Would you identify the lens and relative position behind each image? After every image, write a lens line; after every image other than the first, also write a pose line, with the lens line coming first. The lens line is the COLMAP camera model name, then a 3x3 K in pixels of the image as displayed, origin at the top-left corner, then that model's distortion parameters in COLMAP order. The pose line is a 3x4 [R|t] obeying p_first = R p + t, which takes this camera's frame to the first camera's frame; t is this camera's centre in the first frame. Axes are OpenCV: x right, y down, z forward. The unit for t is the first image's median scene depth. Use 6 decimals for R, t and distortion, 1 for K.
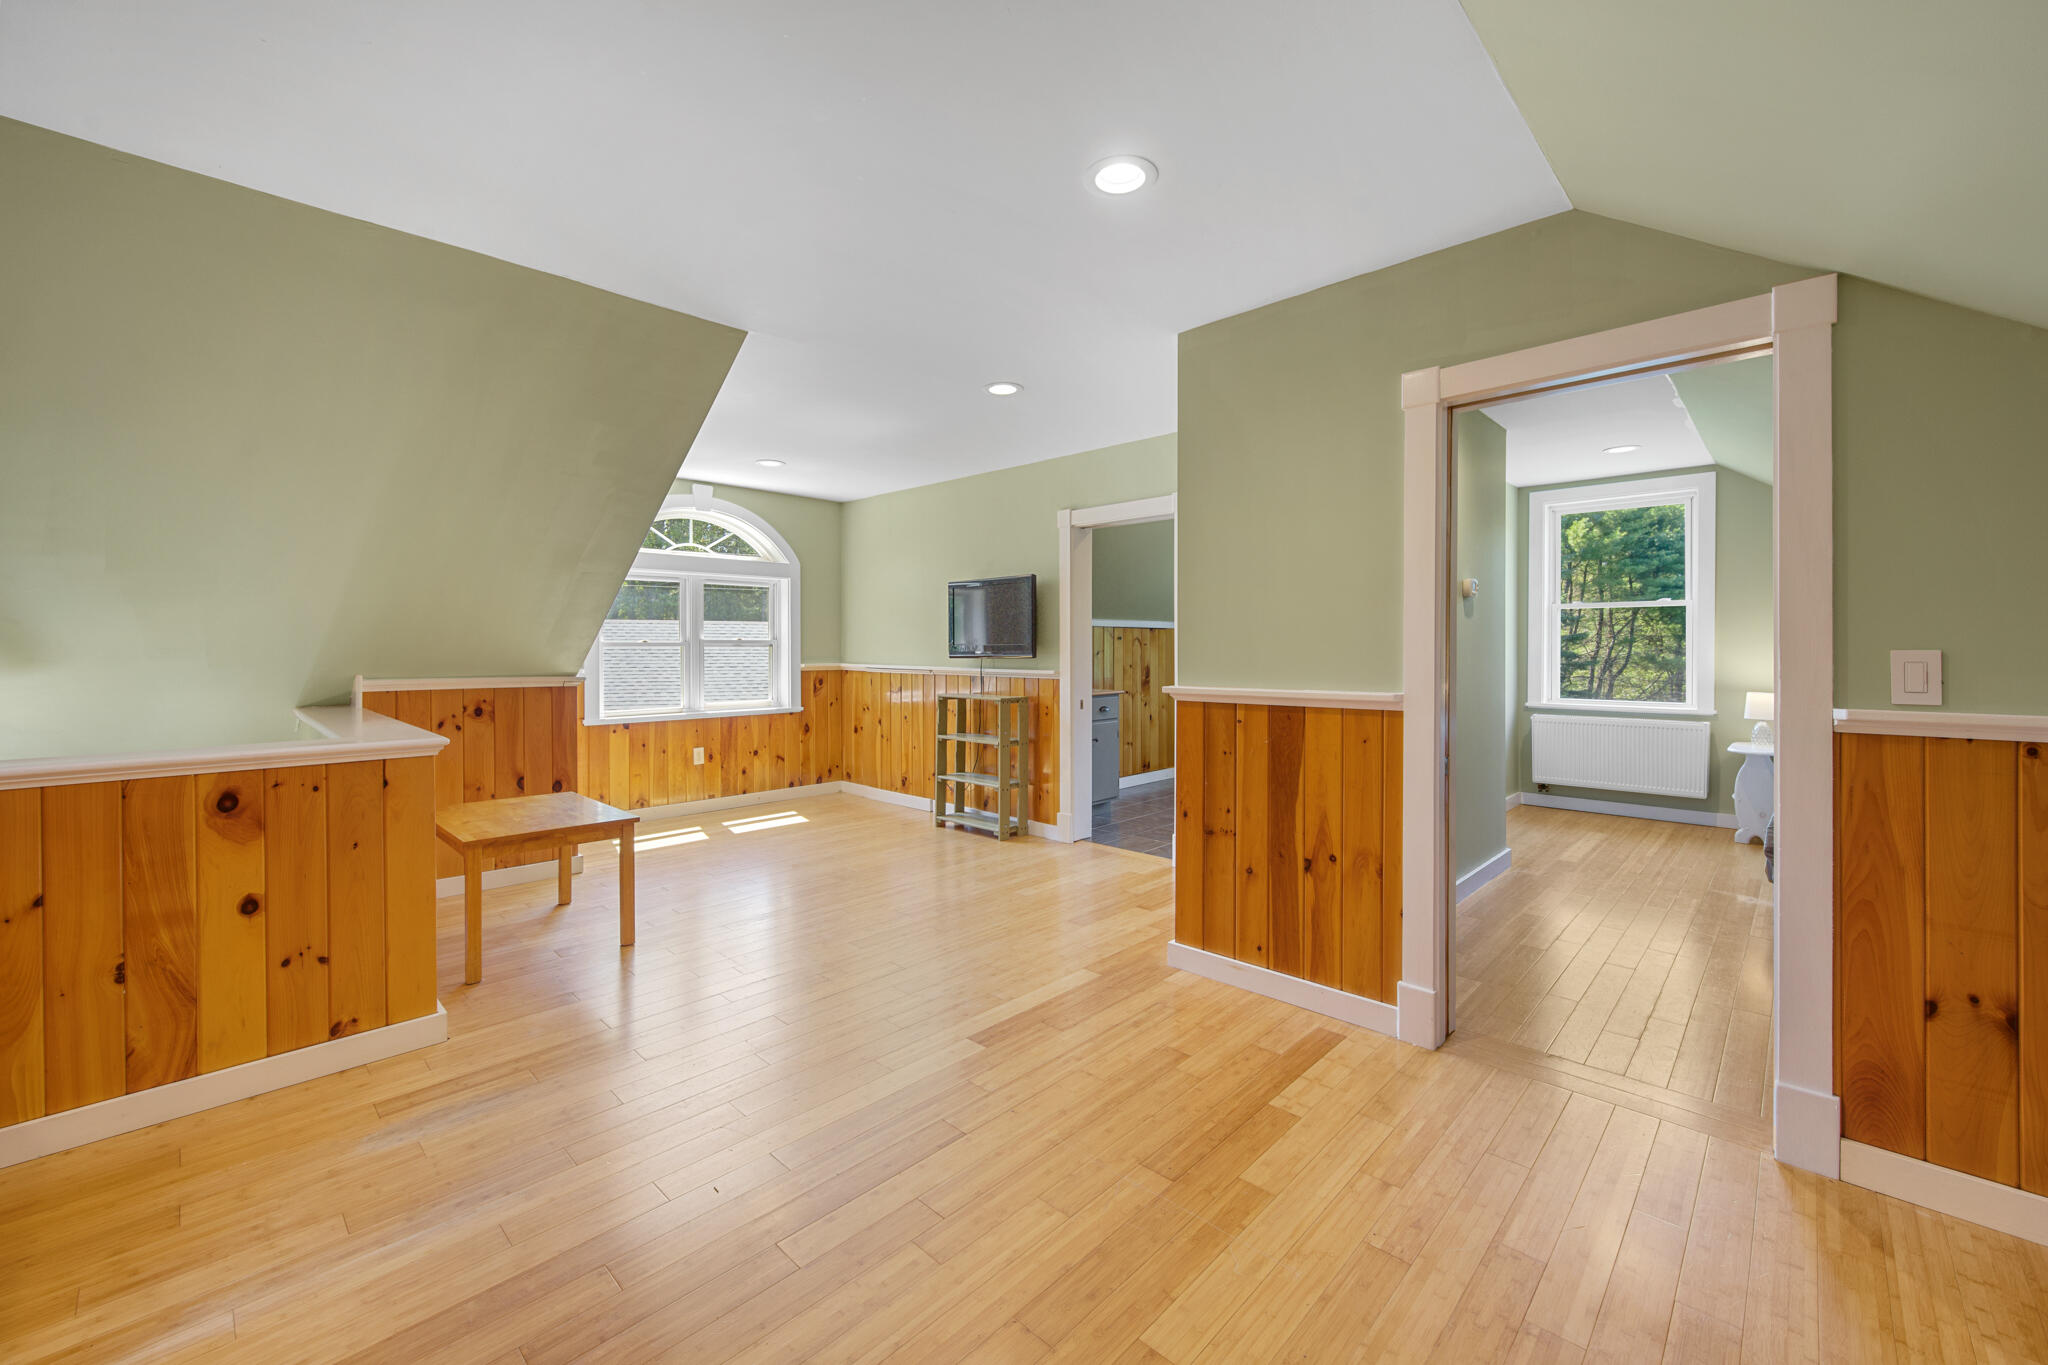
lens RADIAL K [[821.9, 0, 1020.7], [0, 821.9, 650.0], [0, 0, 1]] dist [-0.001186, -0.000002]
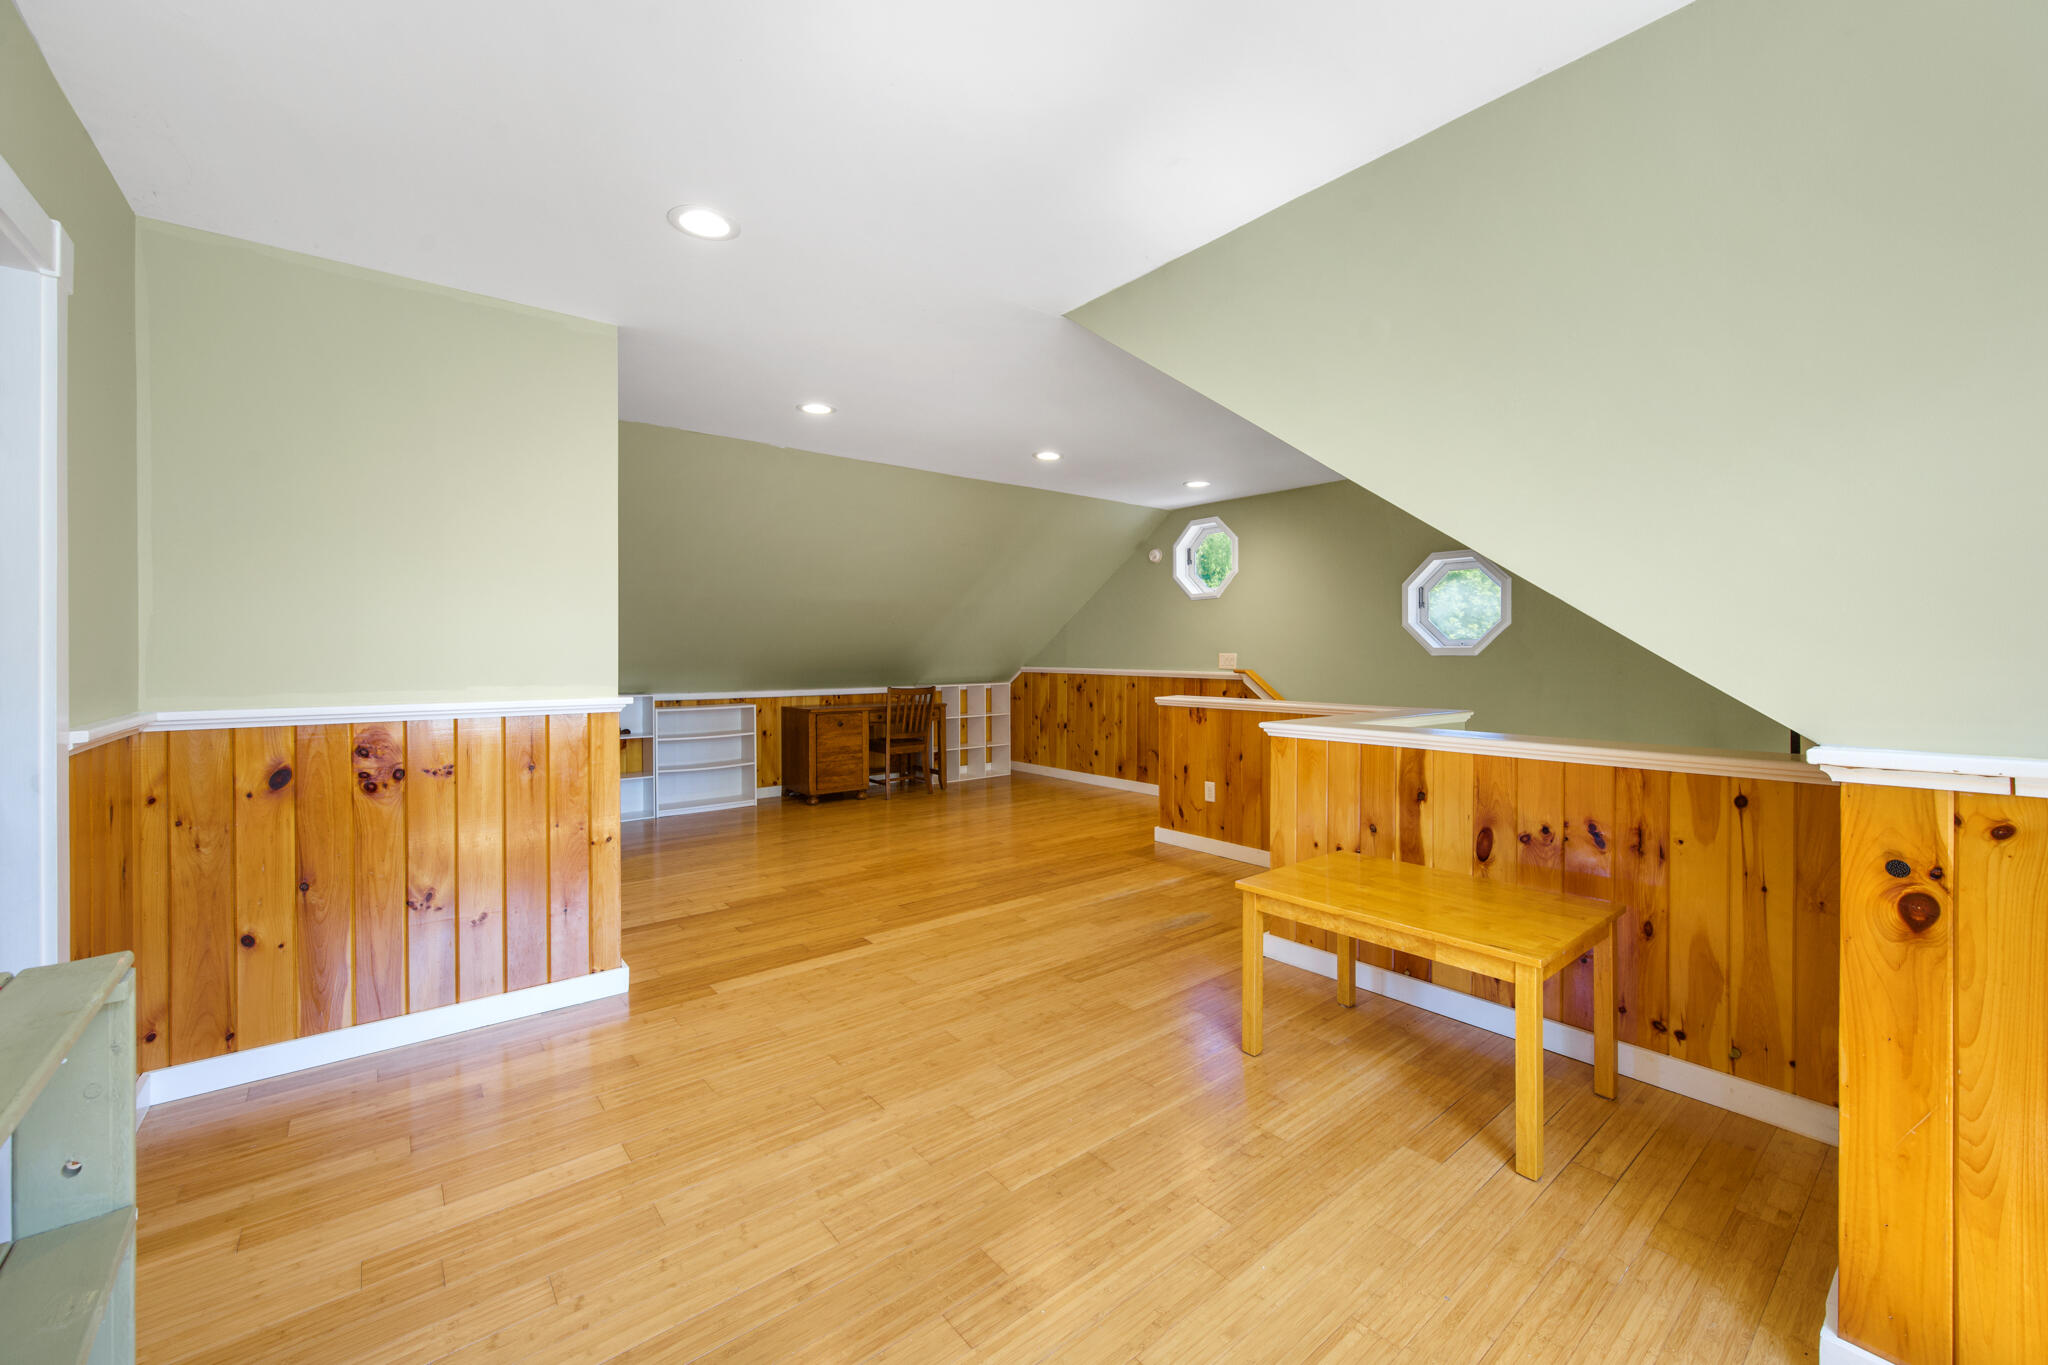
lens RADIAL K [[821.9, 0, 1020.7], [0, 821.9, 650.0], [0, 0, 1]] dist [-0.001186, -0.000002]
pose [[-0.991634, 0.002632, 0.129056, -0.603809], [0.003542, 0.999970, 0.006823, -0.025117], [-0.129035, 0.007223, -0.991614, 2.880710]]
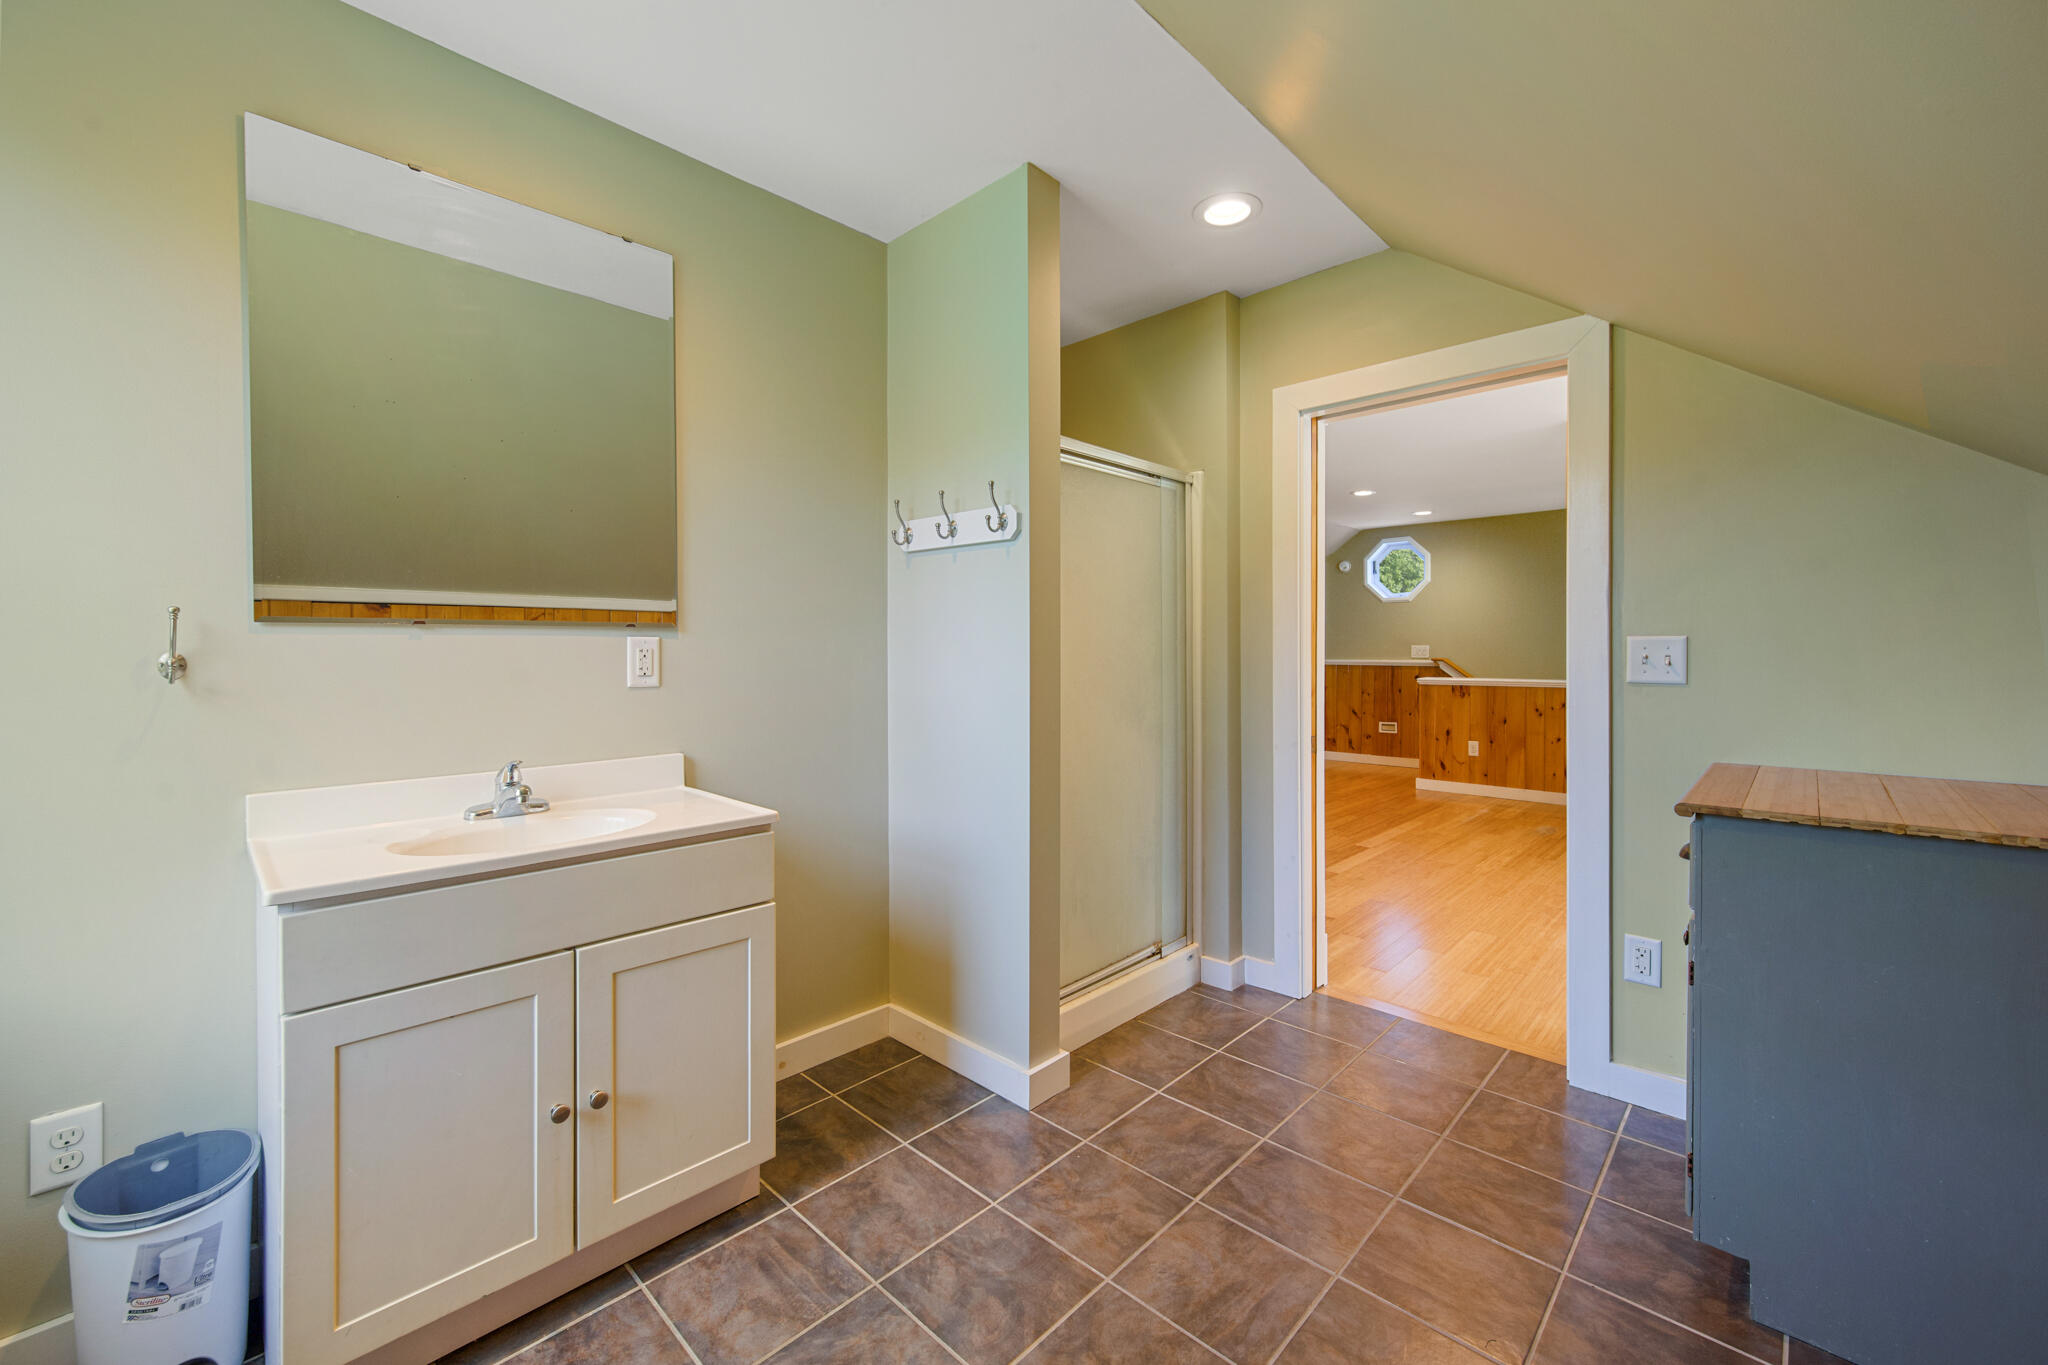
lens RADIAL K [[821.9, 0, 1020.7], [0, 821.9, 650.0], [0, 0, 1]] dist [-0.001186, -0.000002]
pose [[-0.999995, 0.002968, -0.001455, 0.922735], [0.002954, 0.999951, 0.009446, -0.009669], [0.001483, 0.009441, -0.999954, 3.610367]]
